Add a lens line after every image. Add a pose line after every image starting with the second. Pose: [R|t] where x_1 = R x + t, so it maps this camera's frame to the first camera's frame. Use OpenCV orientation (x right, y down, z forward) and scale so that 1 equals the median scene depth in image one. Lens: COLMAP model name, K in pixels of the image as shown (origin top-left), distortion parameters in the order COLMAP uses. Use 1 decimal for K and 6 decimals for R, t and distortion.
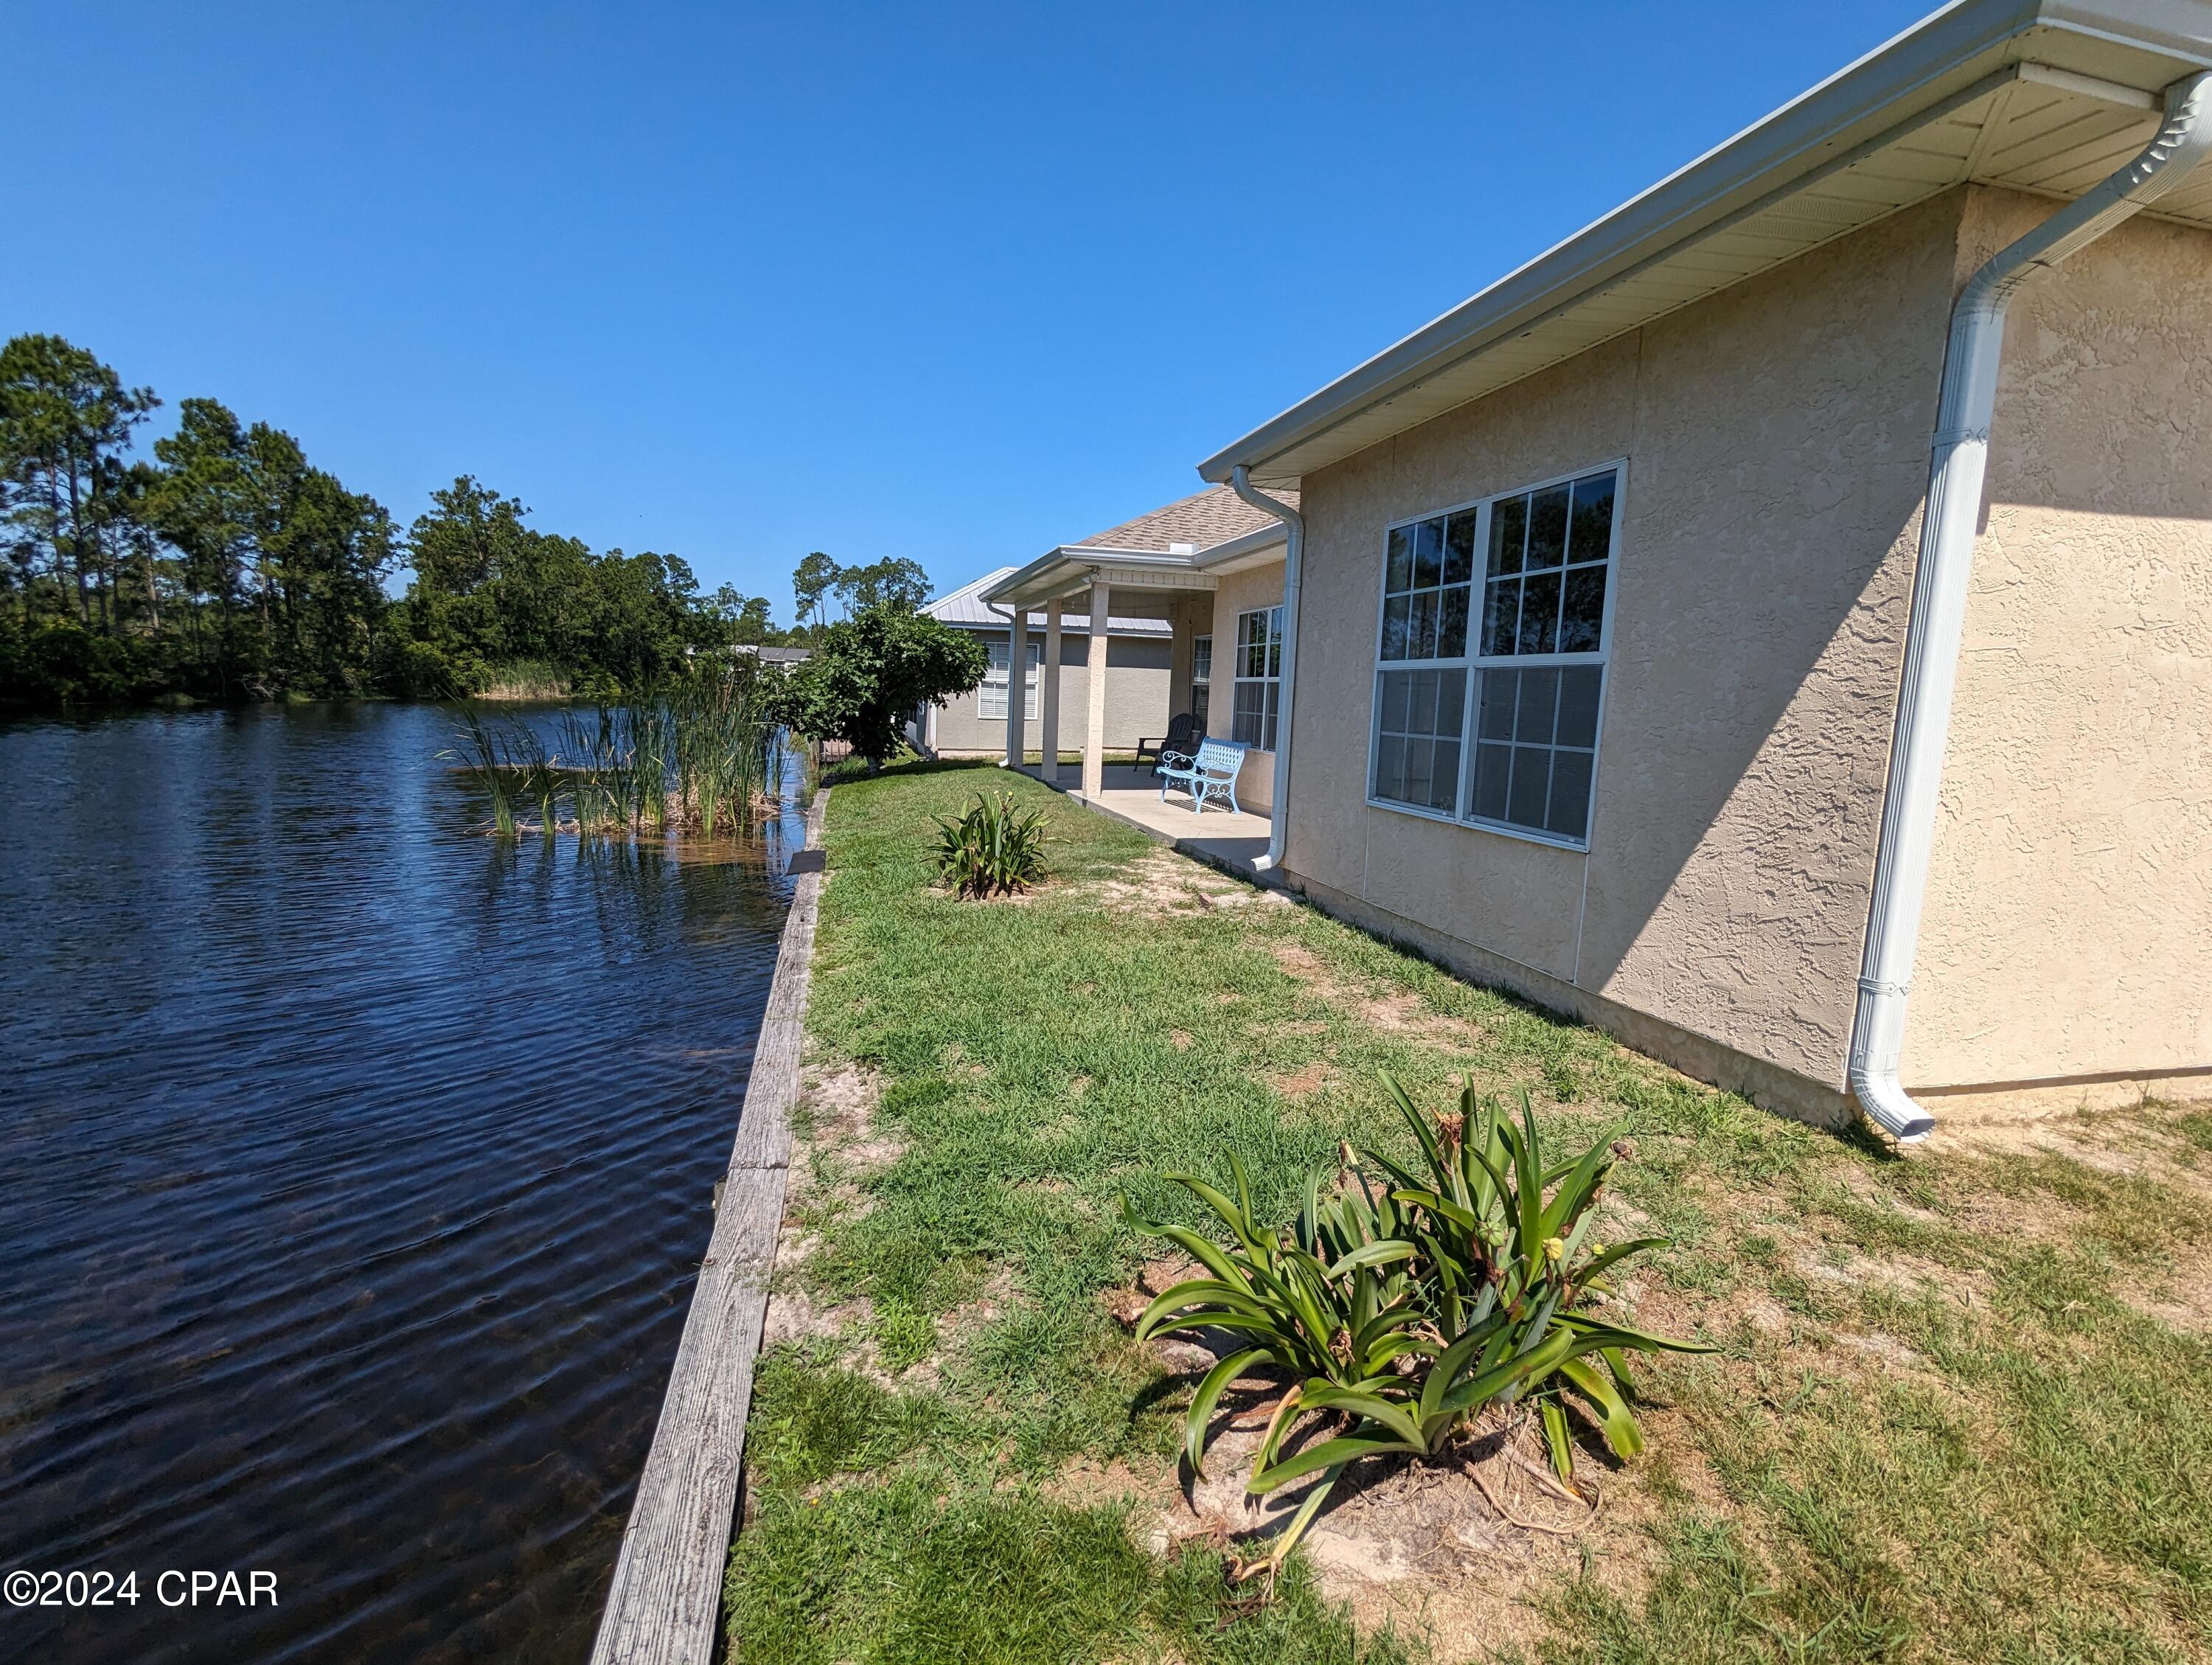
lens RADIAL K [[1040.5, 0, 1106.0], [0, 1040.5, 832.5], [0, 0, 1]] dist [-0.002153, -0.005254]
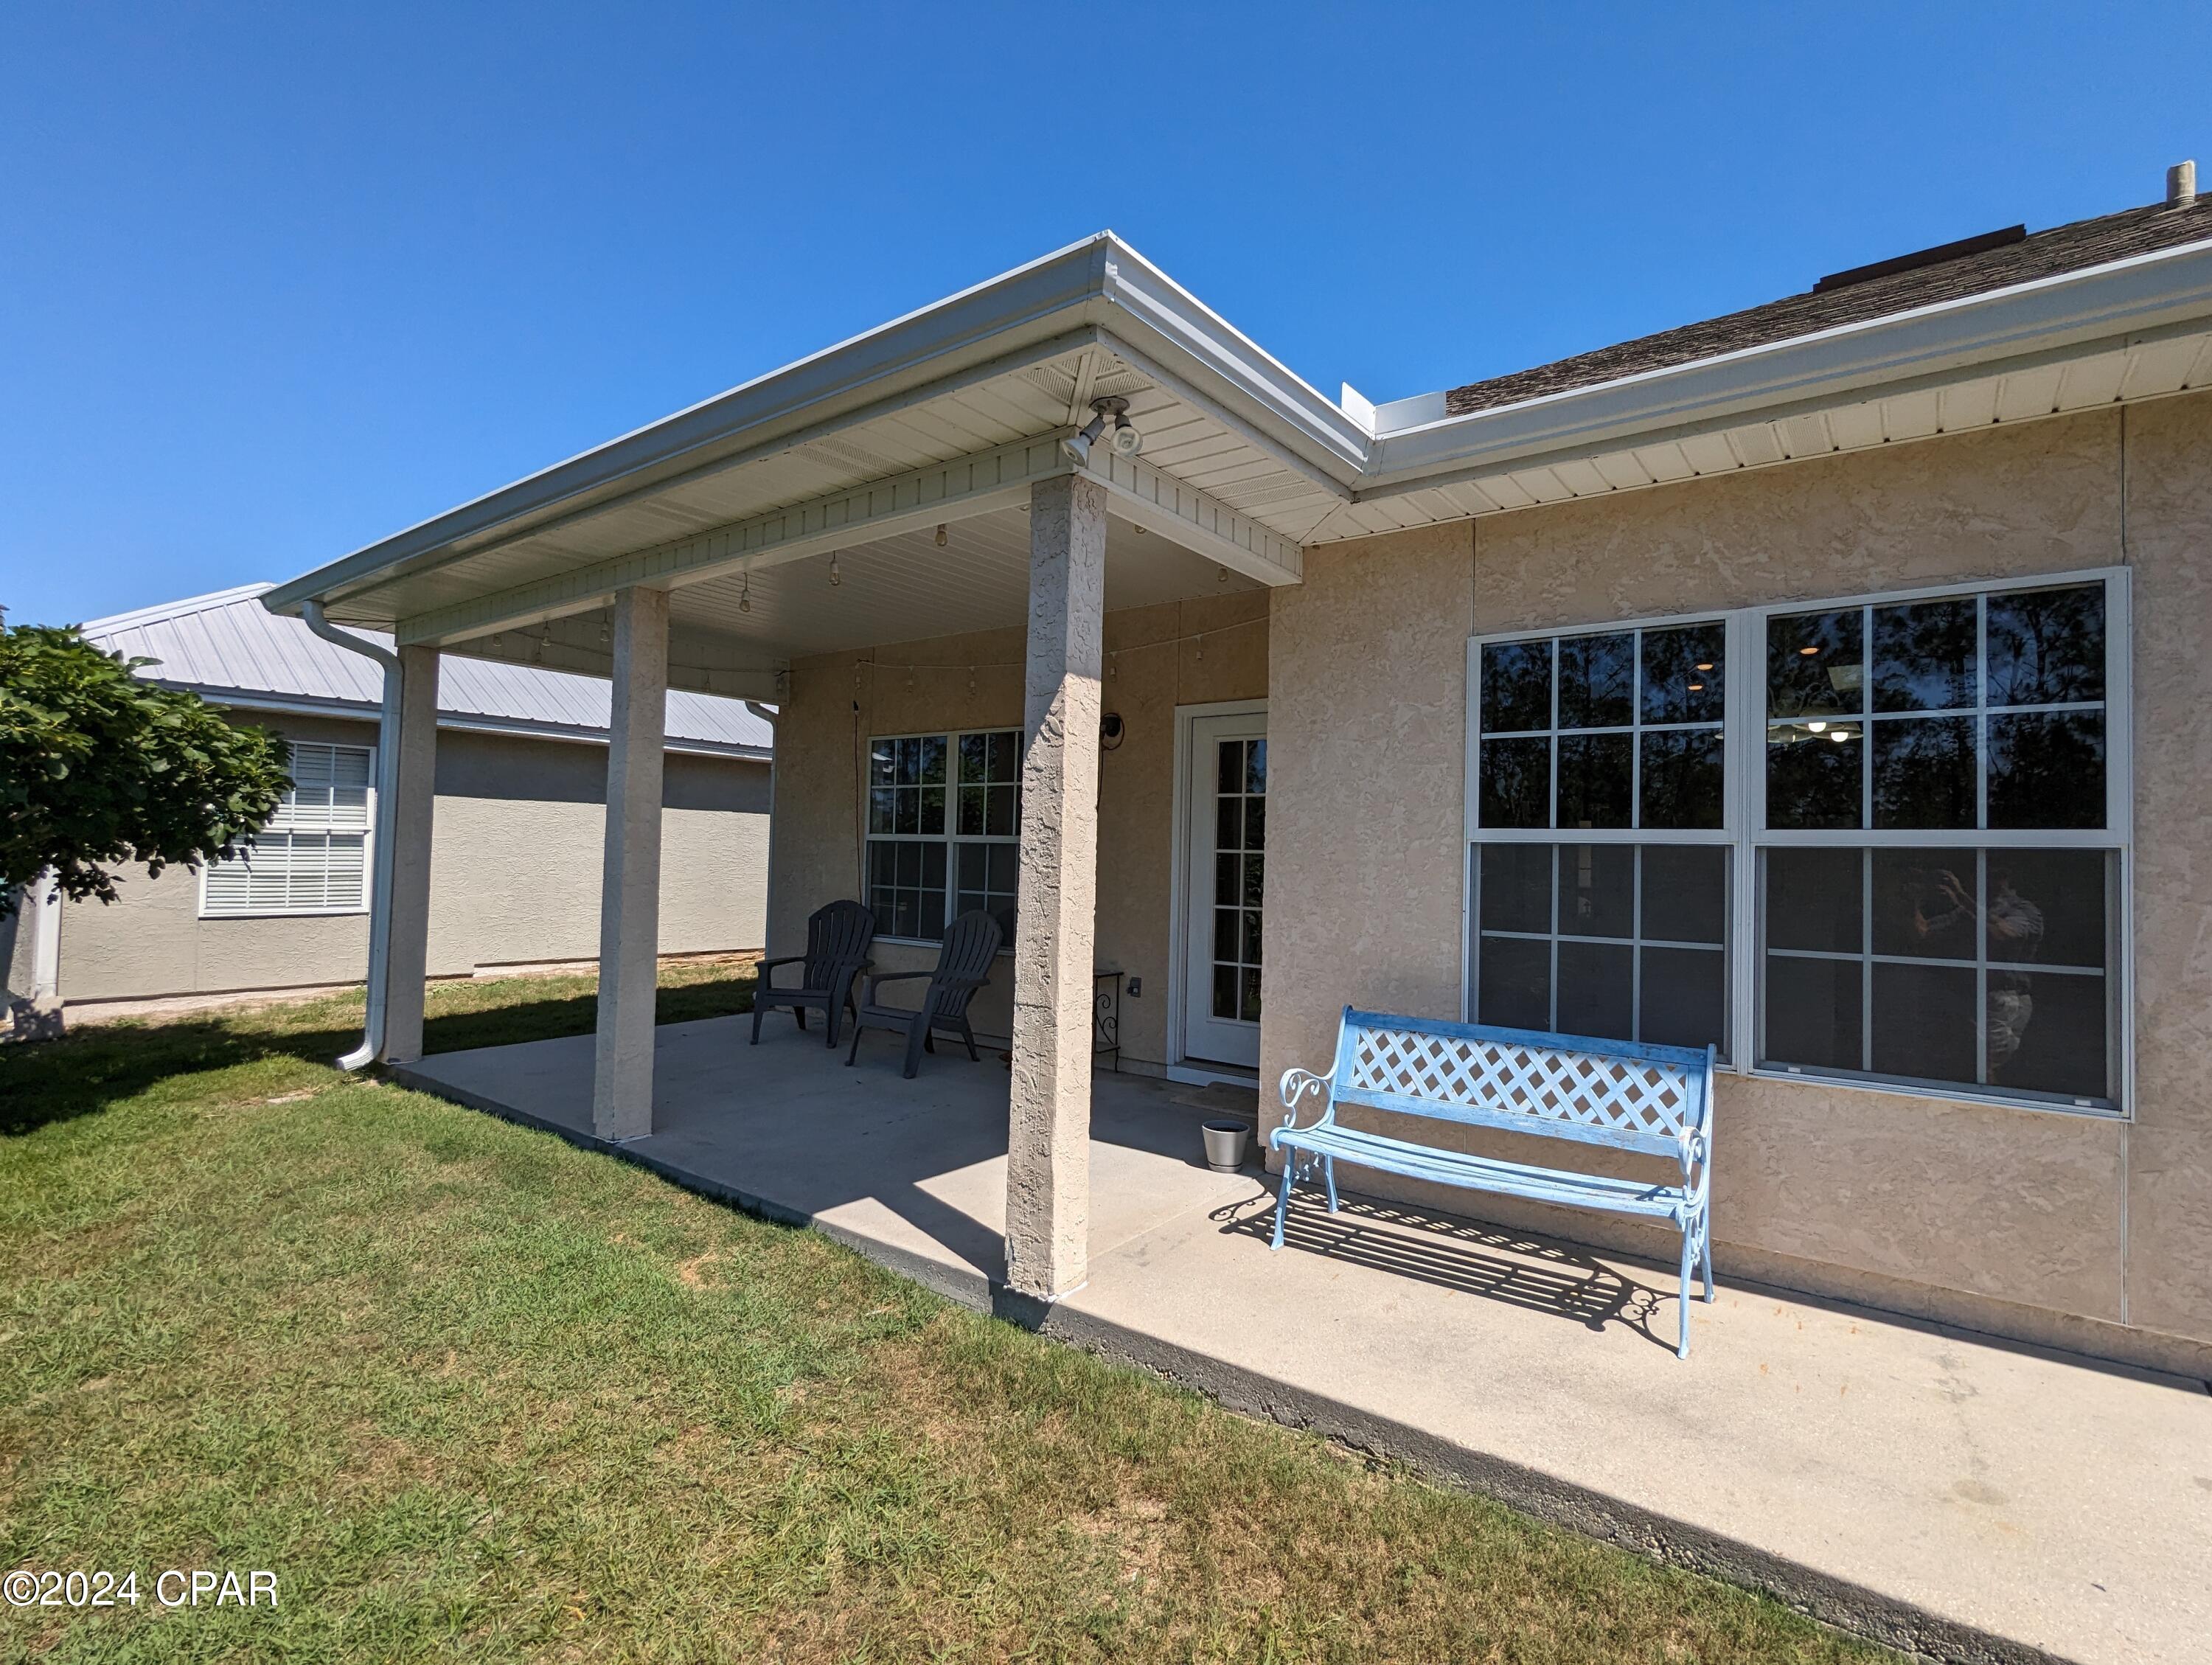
lens RADIAL K [[961.7, 0, 1106.0], [0, 961.7, 832.5], [0, 0, 1]] dist [0.139867, -0.000089]
pose [[0.594659, 0.041009, 0.802931, -0.466763], [0.091159, 0.988819, -0.118017, -0.134788], [-0.798793, 0.143374, 0.584271, 1.011112]]
